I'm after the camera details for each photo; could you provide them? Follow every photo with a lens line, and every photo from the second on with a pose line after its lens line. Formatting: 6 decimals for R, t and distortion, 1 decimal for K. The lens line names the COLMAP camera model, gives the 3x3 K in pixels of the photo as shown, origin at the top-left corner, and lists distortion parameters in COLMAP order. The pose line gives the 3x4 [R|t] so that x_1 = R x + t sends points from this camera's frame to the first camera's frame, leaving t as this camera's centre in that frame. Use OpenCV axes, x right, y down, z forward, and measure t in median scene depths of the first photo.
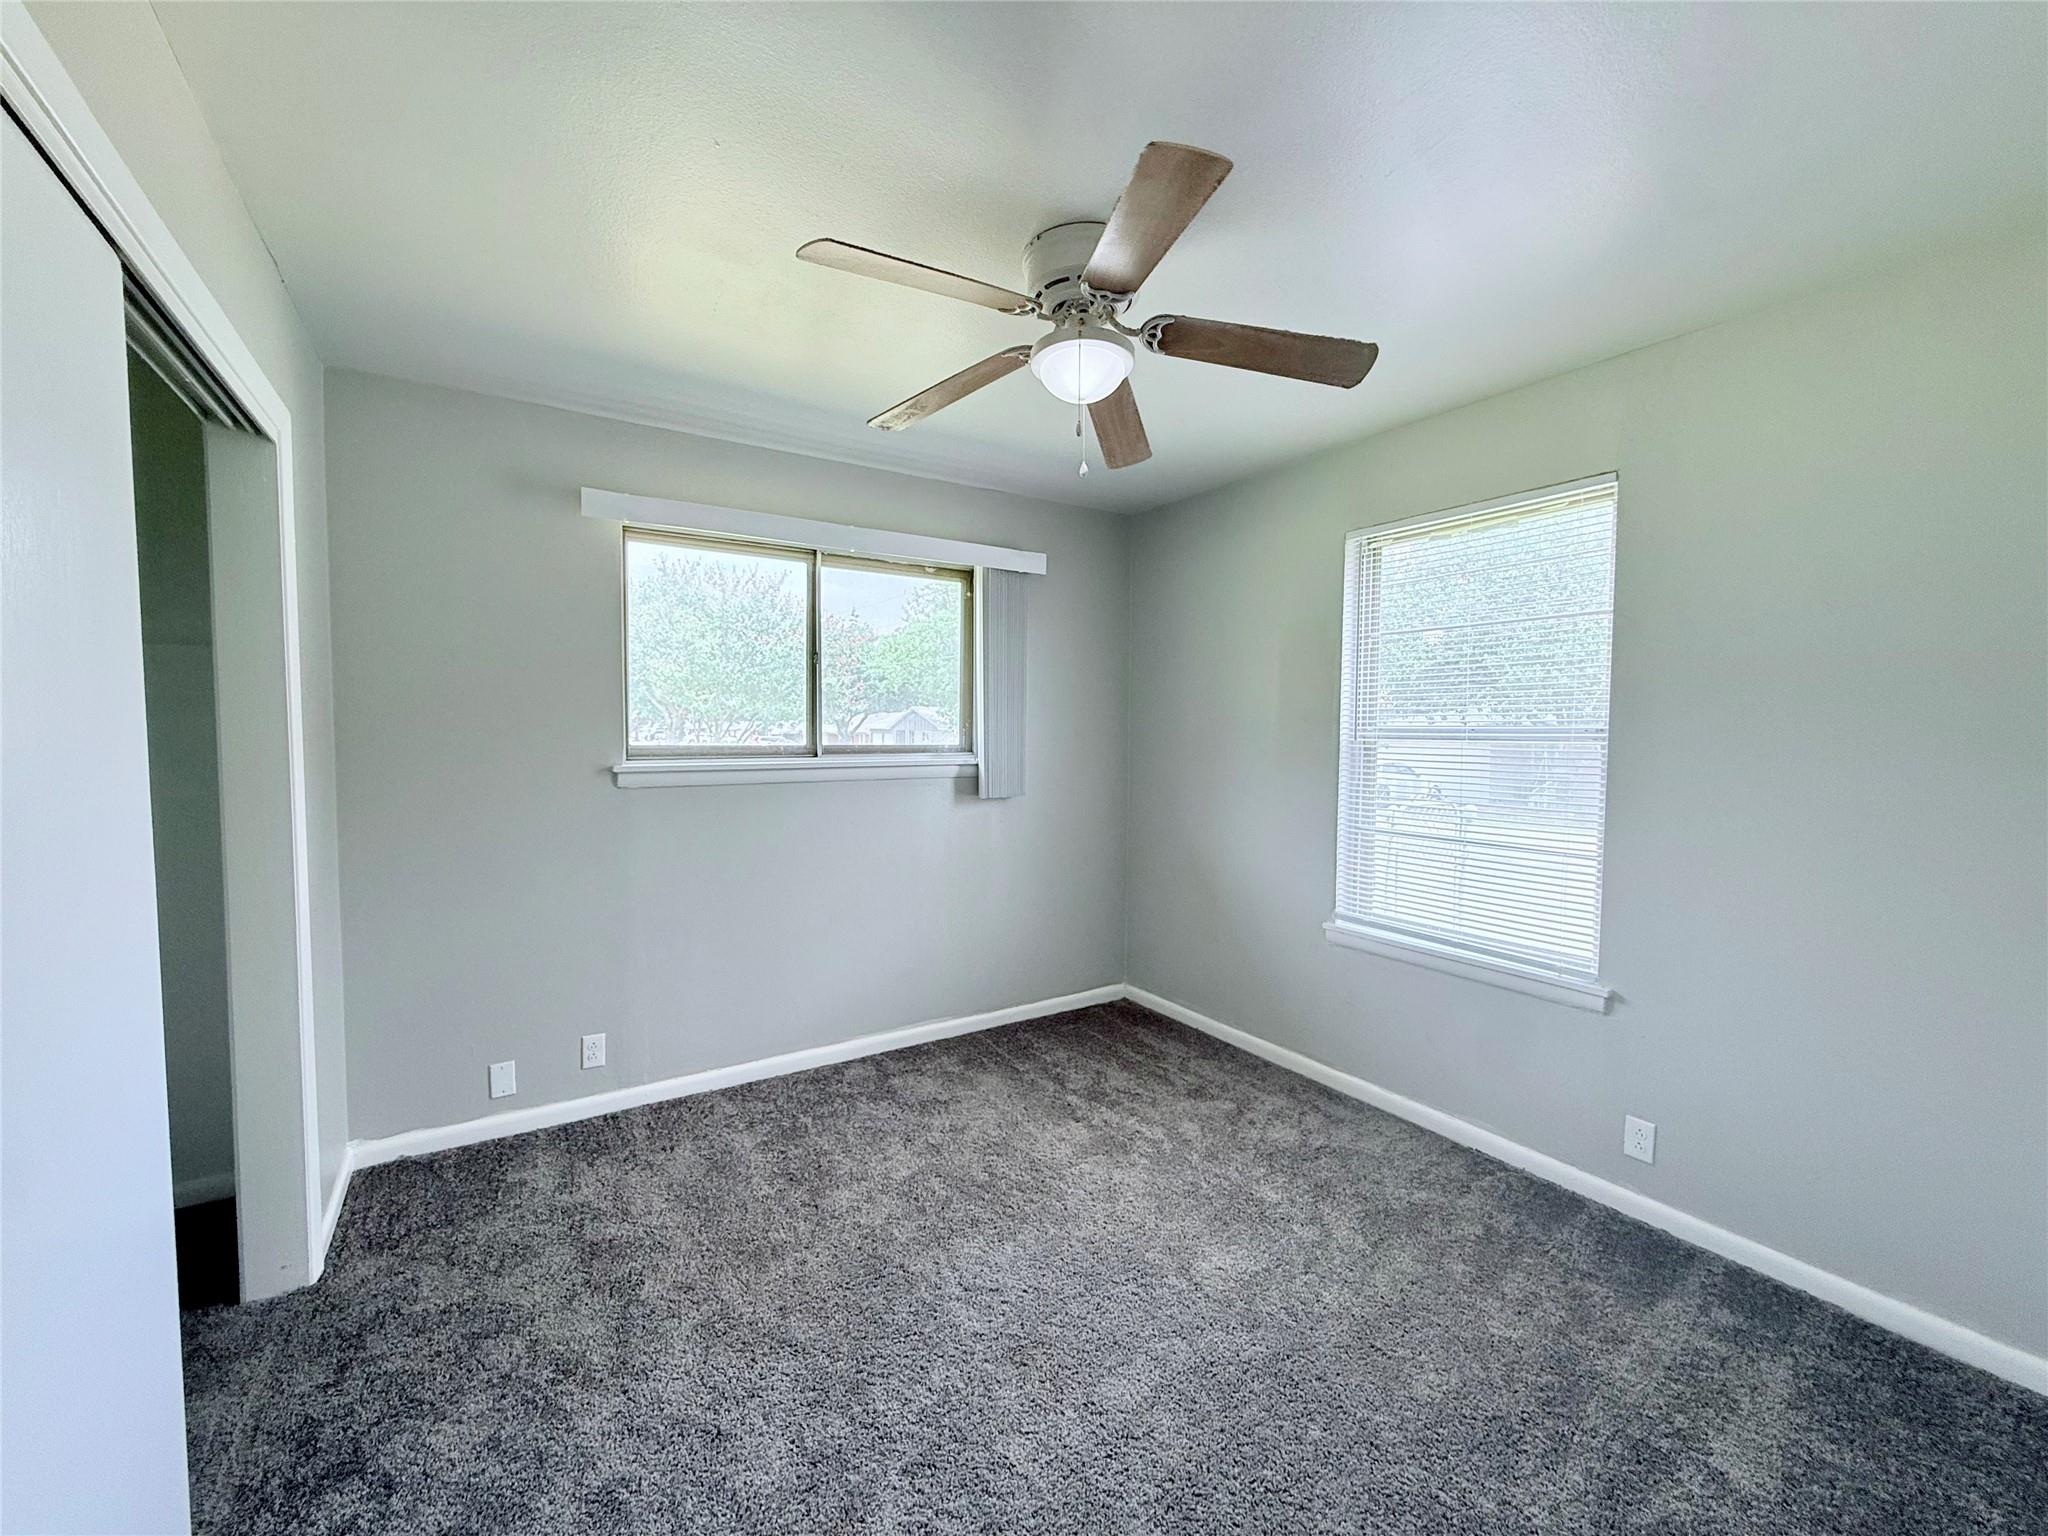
lens RADIAL K [[817.9, 0, 1007.6], [0, 817.9, 764.9], [0, 0, 1]] dist [-0.000255, -0.000244]
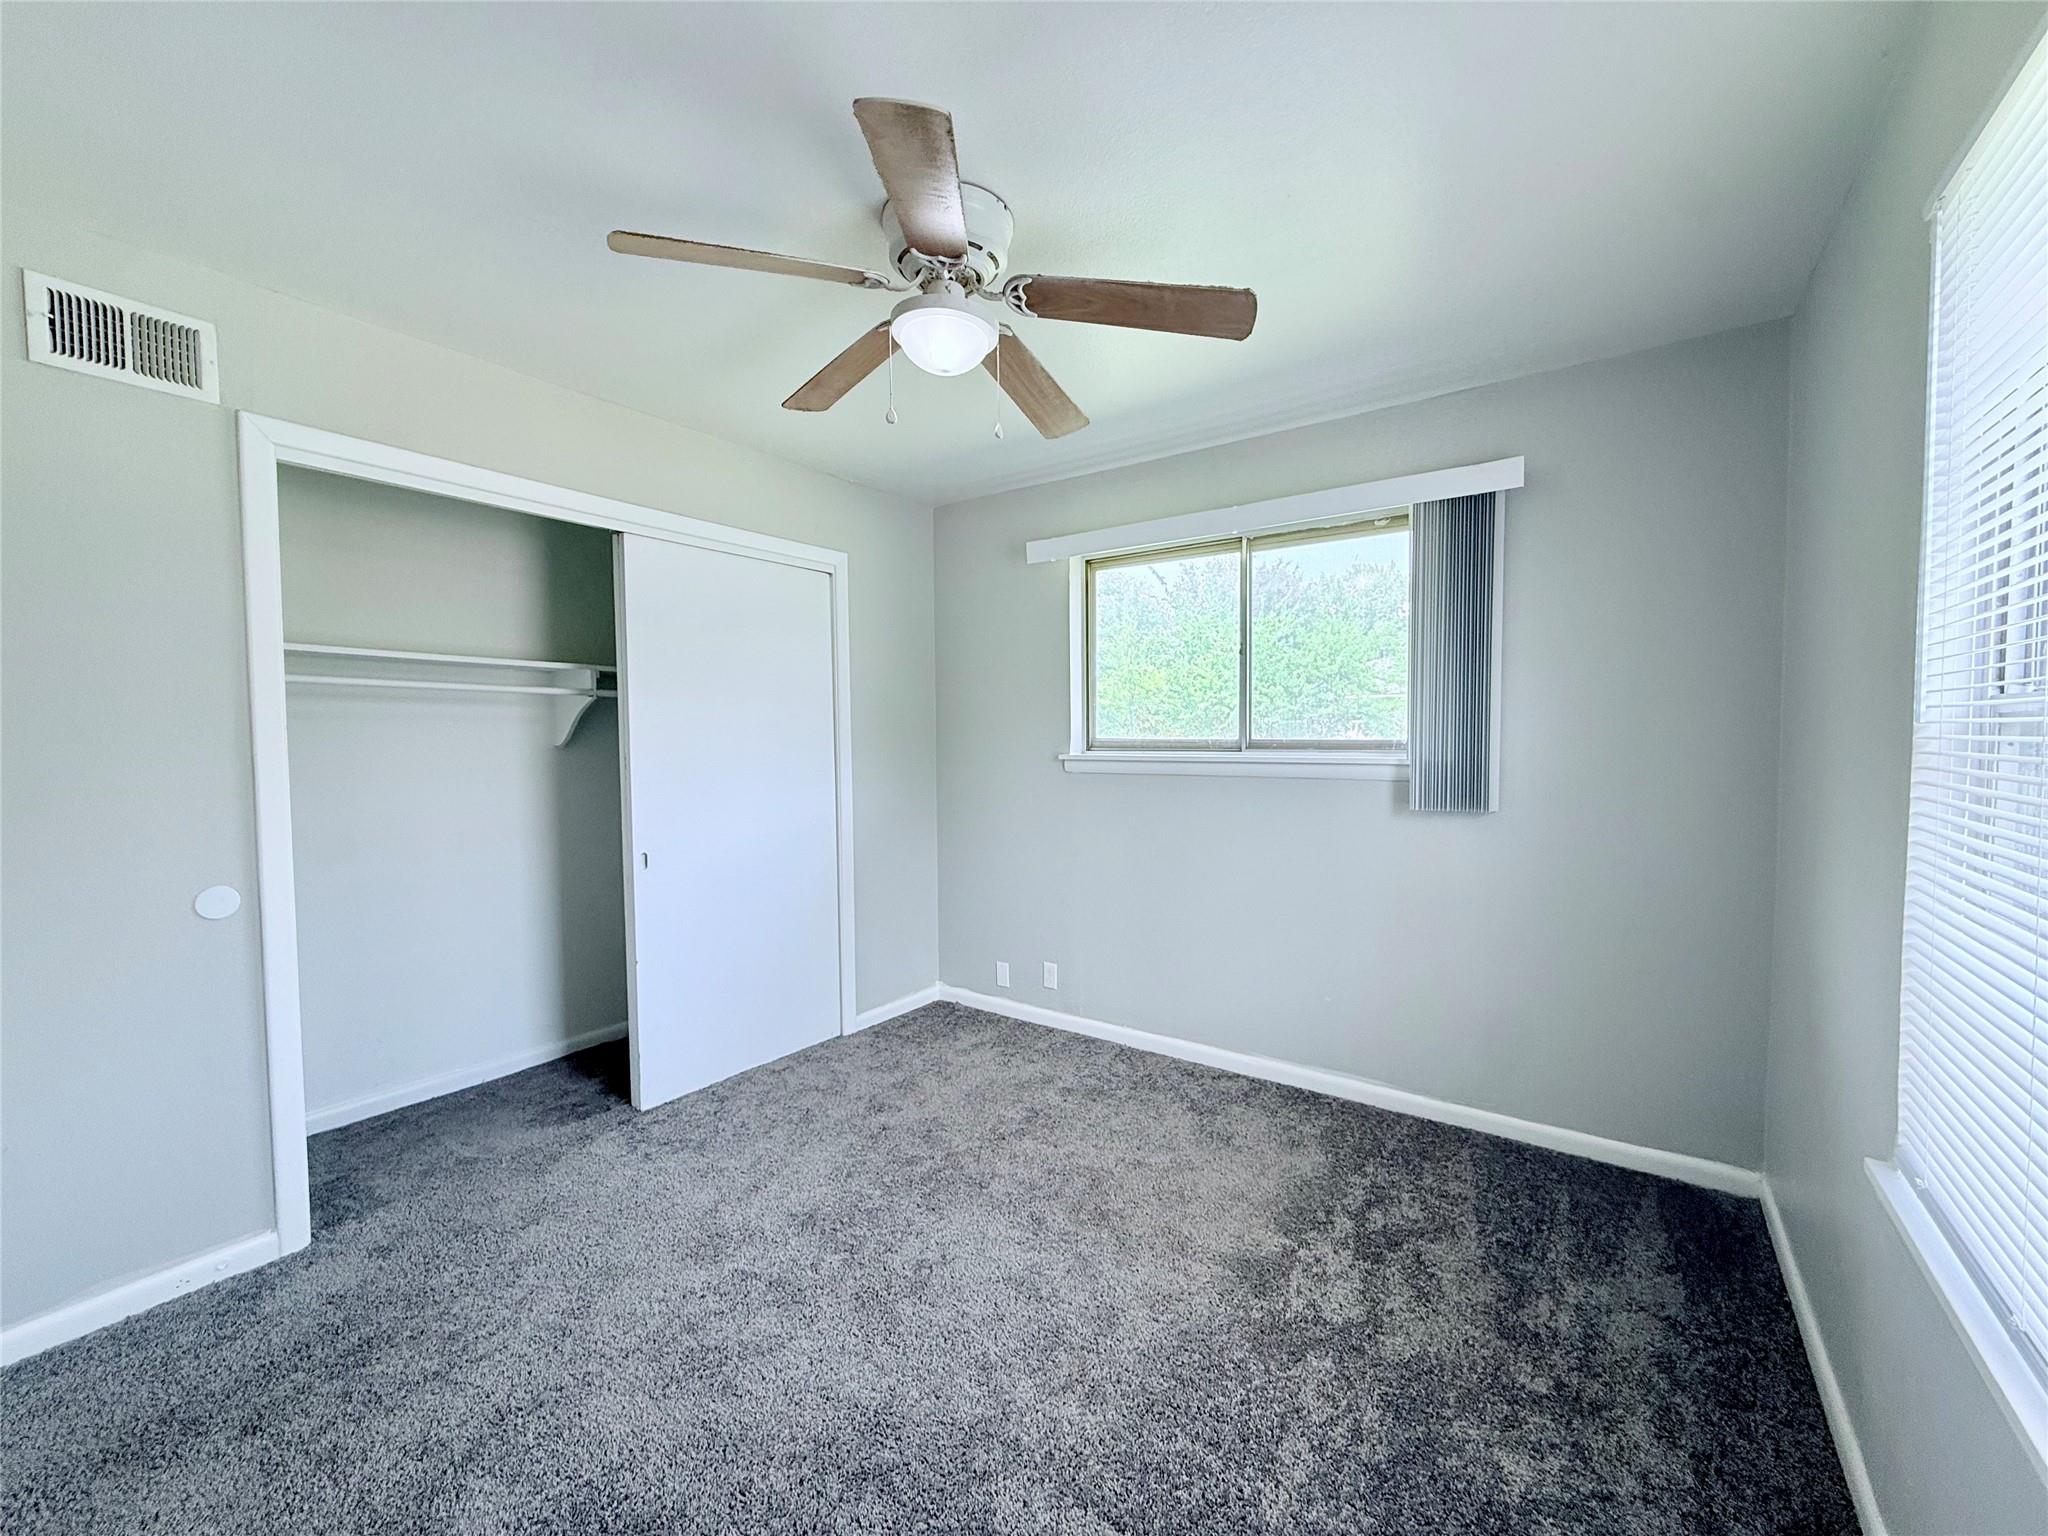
lens RADIAL K [[817.9, 0, 1040.0], [0, 817.9, 764.9], [0, 0, 1]] dist [-0.000255, -0.000244]
pose [[0.378697, 0.026812, -0.925132, 0.634380], [-0.032494, 0.999349, 0.015661, -0.001340], [0.924950, 0.024131, 0.379322, 0.461413]]
